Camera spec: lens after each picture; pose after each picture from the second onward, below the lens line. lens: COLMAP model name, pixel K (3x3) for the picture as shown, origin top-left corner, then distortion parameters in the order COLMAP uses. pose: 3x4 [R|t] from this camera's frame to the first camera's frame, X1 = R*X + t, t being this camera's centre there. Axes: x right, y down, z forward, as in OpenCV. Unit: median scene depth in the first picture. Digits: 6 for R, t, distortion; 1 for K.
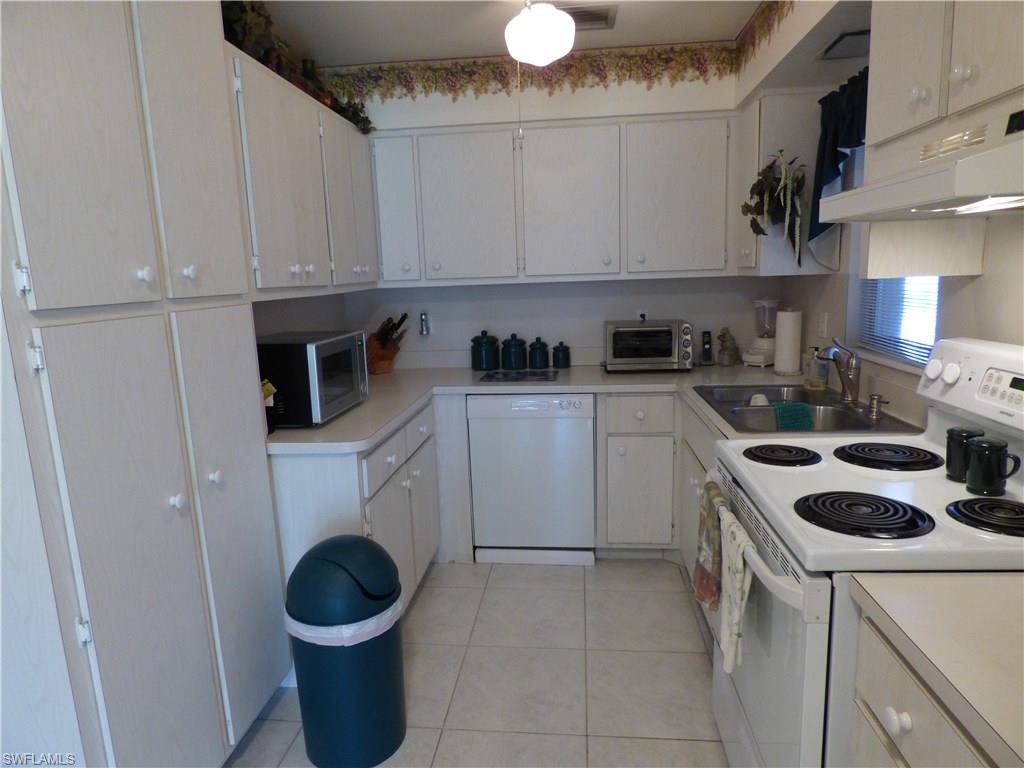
lens RADIAL K [[626.1, 0, 515.2], [0, 626.1, 384.9], [0, 0, 1]] dist [-0.016080, 0.002999]
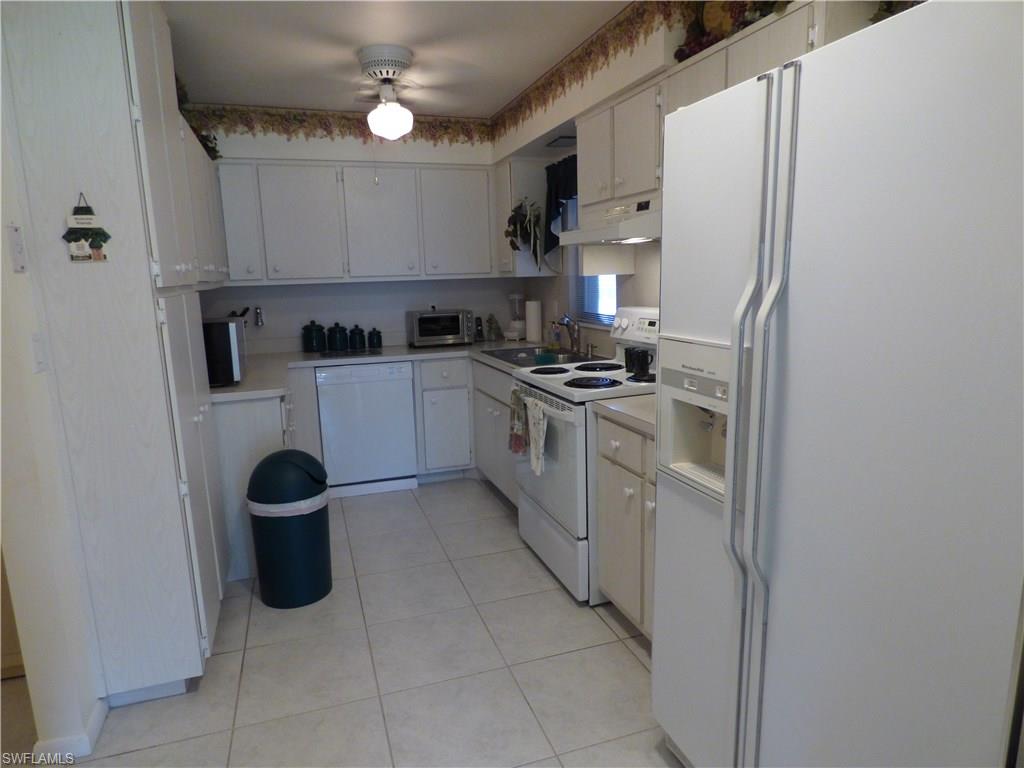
lens RADIAL K [[626.1, 0, 511.1], [0, 626.1, 385.0], [0, 0, 1]] dist [-0.016080, 0.002999]
pose [[0.910048, -0.063123, 0.409669, -0.275369], [0.068945, 0.997620, 0.000562, 0.091285], [-0.408729, 0.027733, 0.912234, -0.400861]]
